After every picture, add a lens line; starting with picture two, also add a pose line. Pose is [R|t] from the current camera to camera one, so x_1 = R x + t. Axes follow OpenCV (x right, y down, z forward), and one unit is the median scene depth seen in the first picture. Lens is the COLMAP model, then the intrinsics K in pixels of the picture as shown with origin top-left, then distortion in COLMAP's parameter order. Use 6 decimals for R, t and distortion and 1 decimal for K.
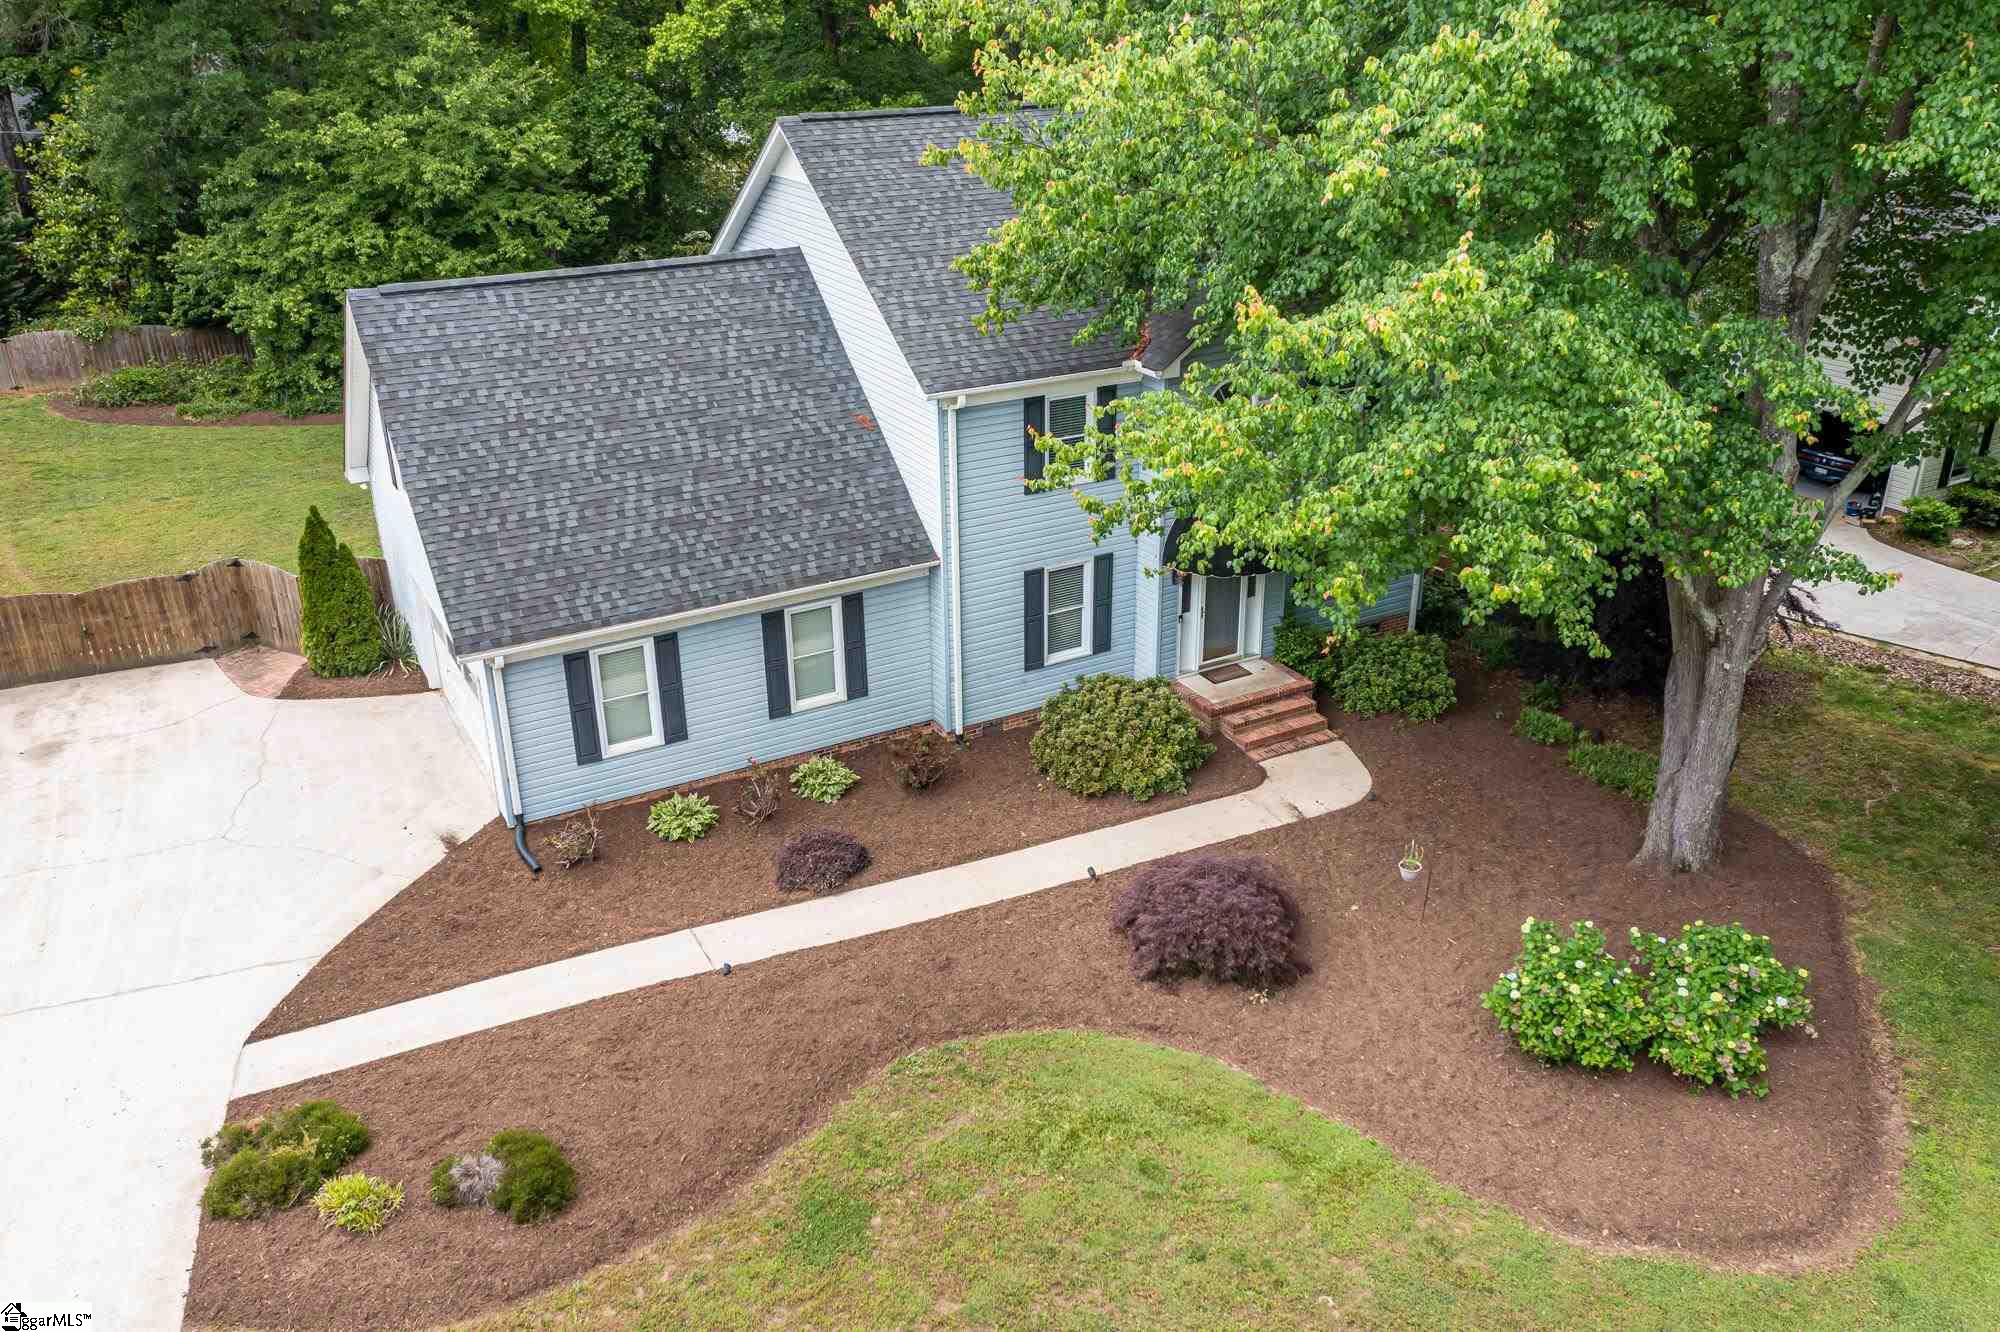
lens RADIAL K [[1584.0, 0, 1003.8], [0, 1584.0, 640.9], [0, 0, 1]] dist [-0.007362, 0.047299]
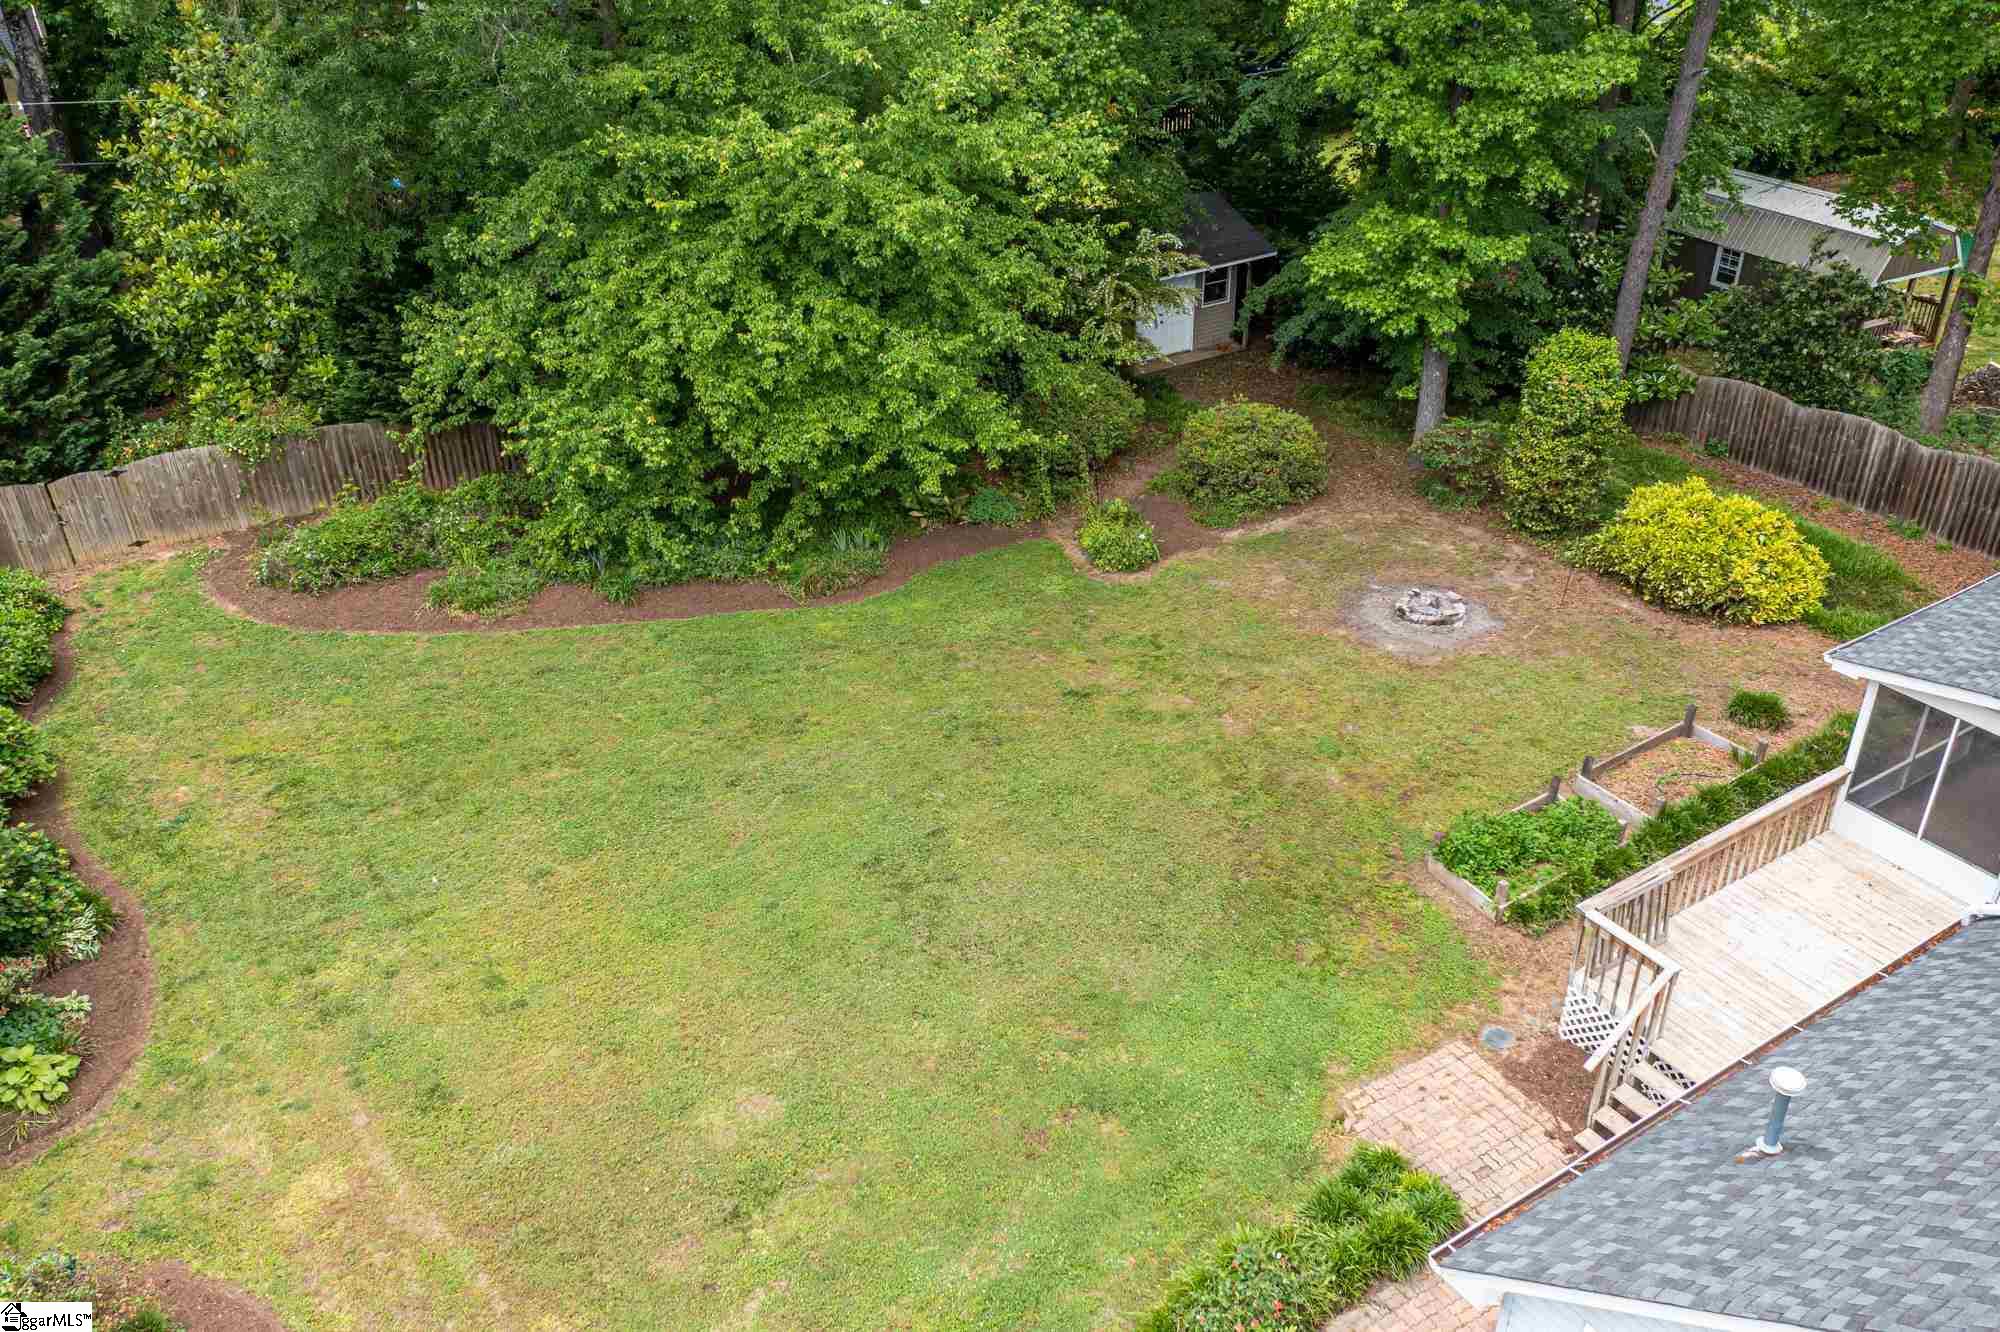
lens RADIAL K [[1584.0, 0, 1003.8], [0, 1584.0, 640.9], [0, 0, 1]] dist [-0.007362, 0.047299]
pose [[0.998279, -0.034833, 0.047171, -0.651885], [0.029172, 0.992845, 0.115789, -0.378977], [-0.050867, -0.114213, 0.992153, 0.756444]]
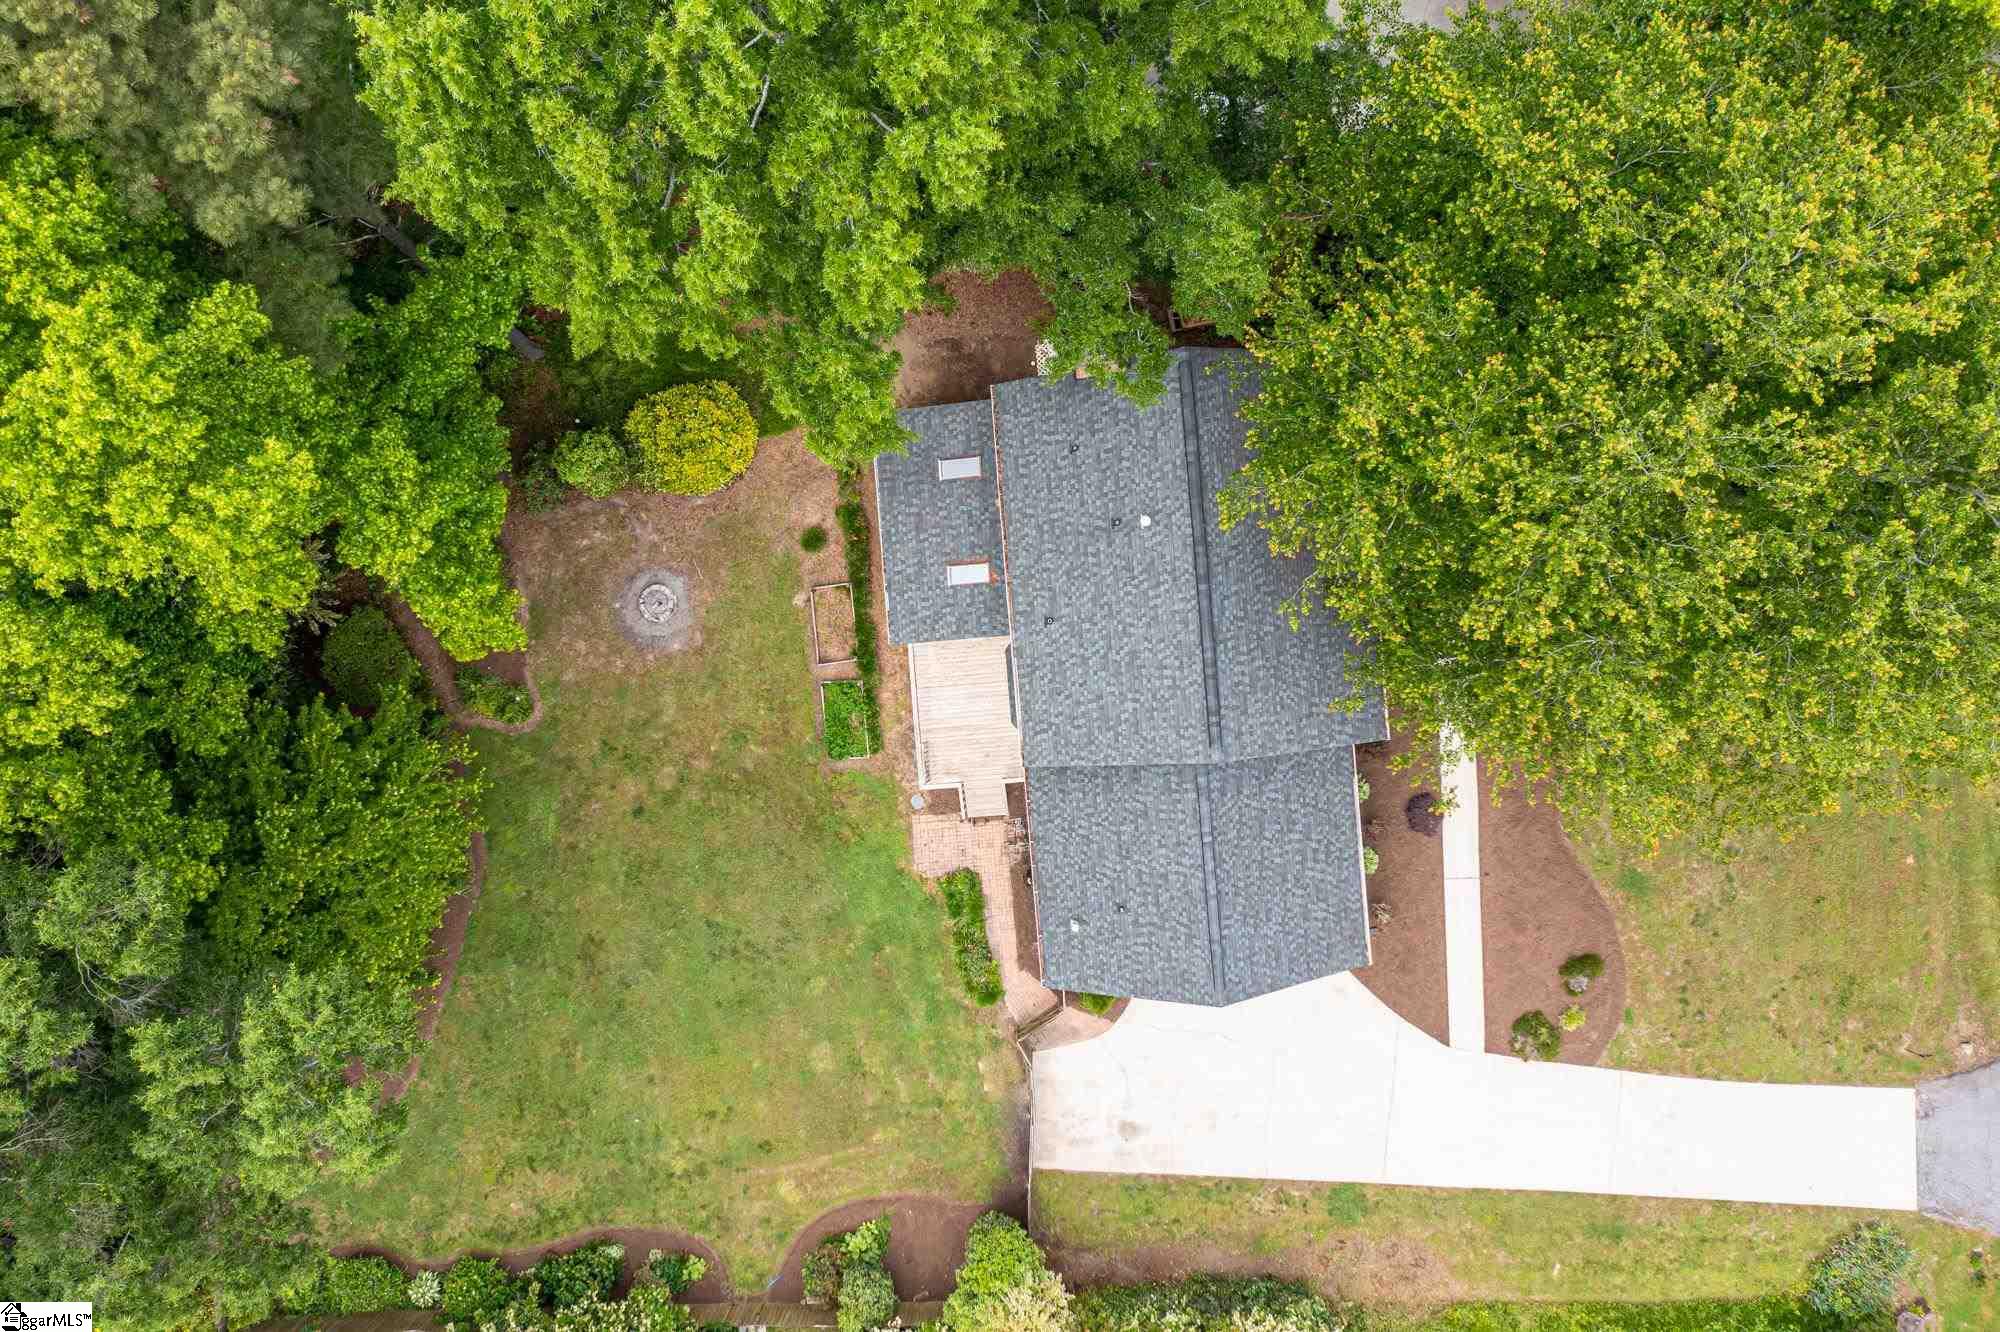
lens RADIAL K [[1584.0, 0, 1003.8], [0, 1584.0, 640.9], [0, 0, 1]] dist [-0.007362, 0.047299]
pose [[0.419324, -0.907491, -0.025039, -0.078771], [0.392578, 0.156391, 0.906325, -2.014289], [-0.818566, -0.389873, 0.421839, 0.584054]]
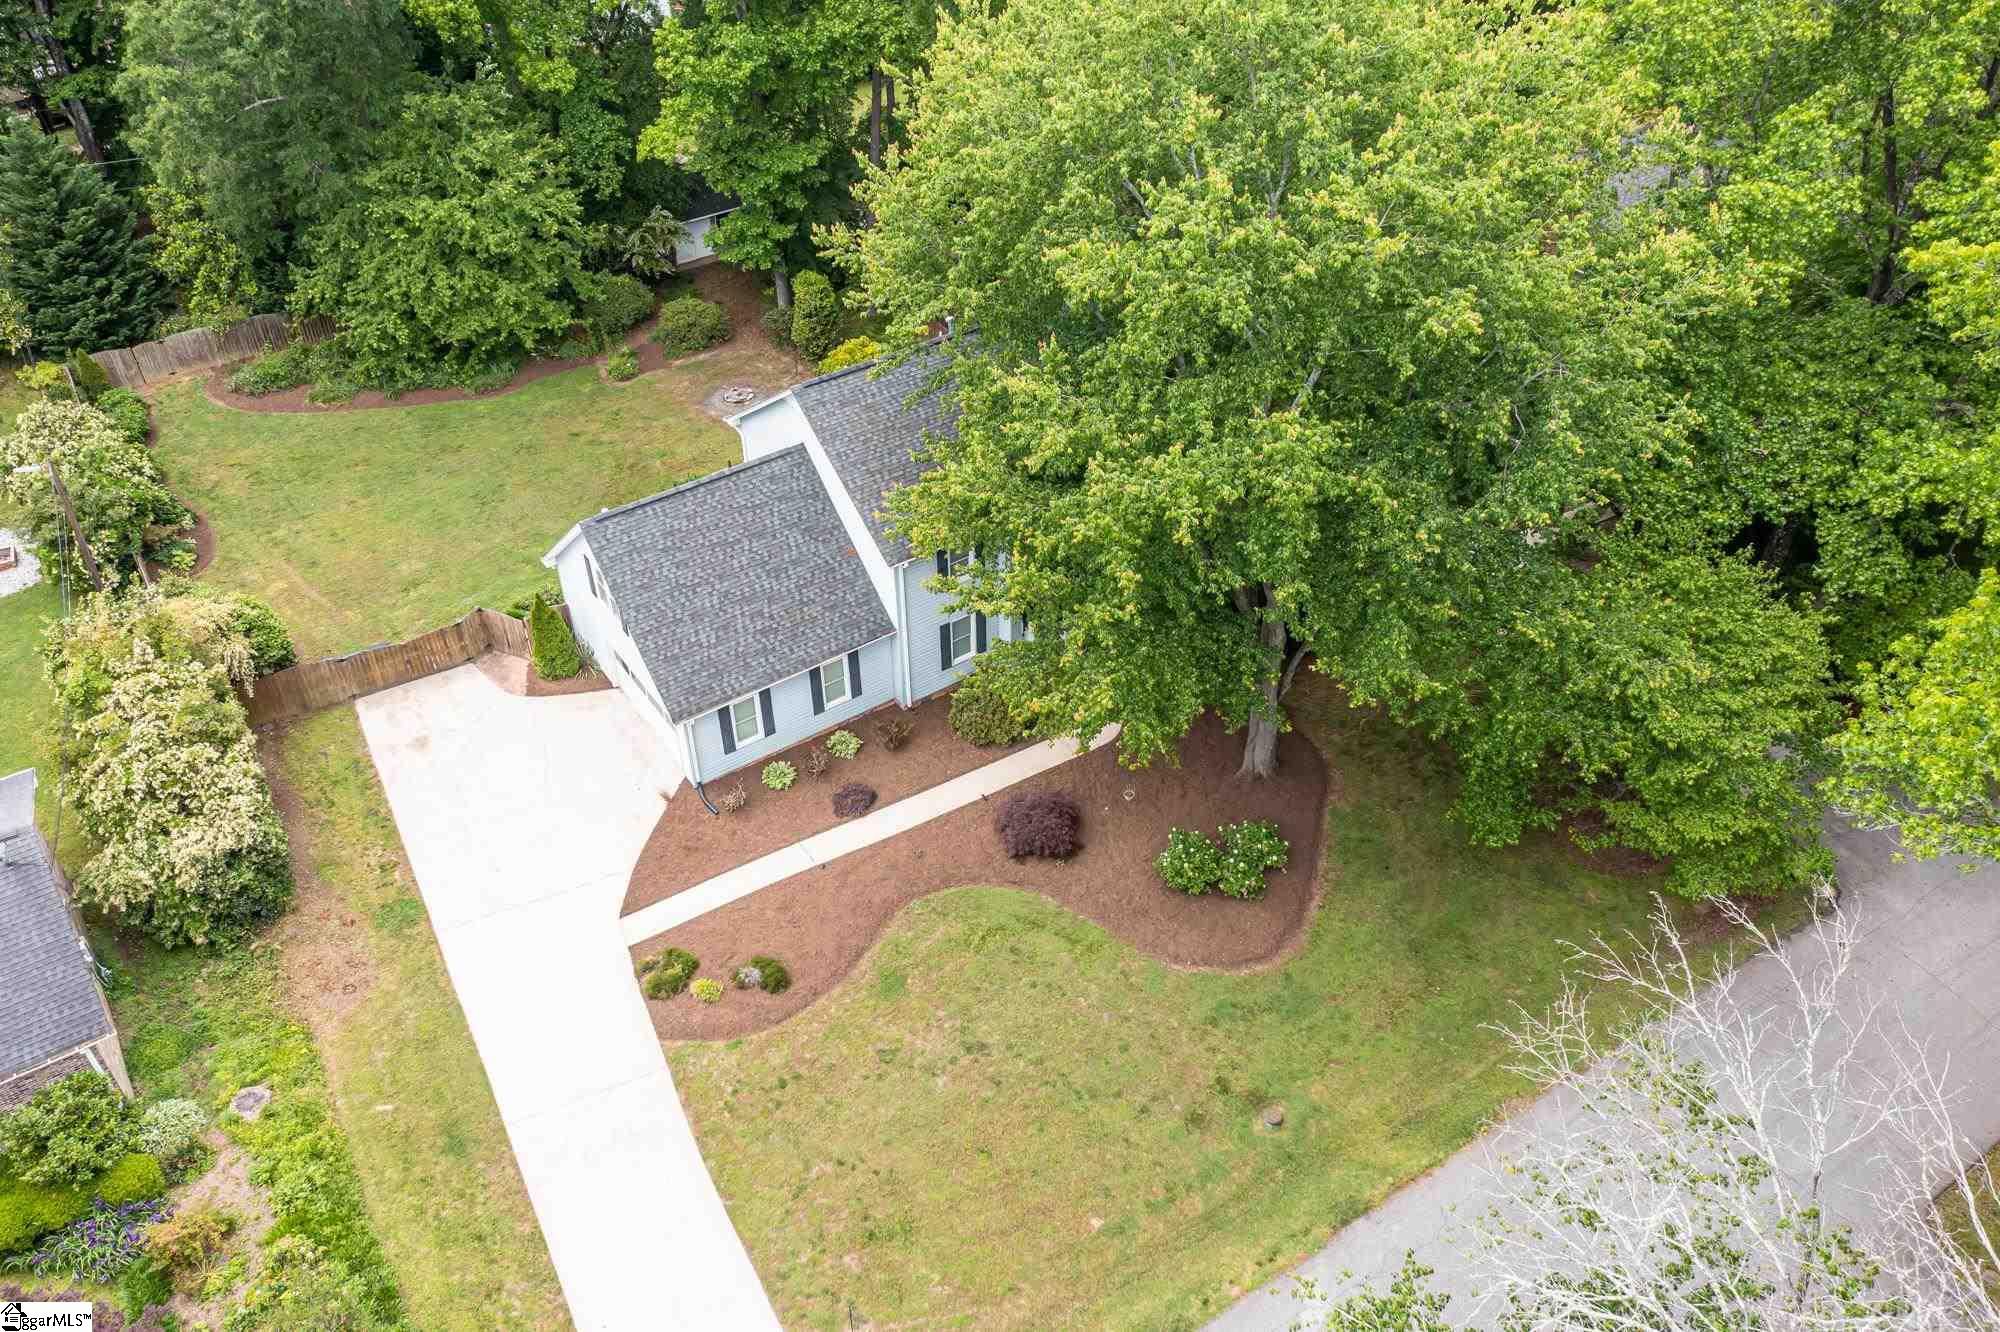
lens RADIAL K [[1584.0, 0, 1003.8], [0, 1584.0, 640.9], [0, 0, 1]] dist [-0.007362, 0.047299]
pose [[0.995410, -0.060800, 0.073906, -0.055404], [0.039463, 0.964314, 0.261804, -0.550257], [-0.087186, -0.257686, 0.962287, -0.887785]]
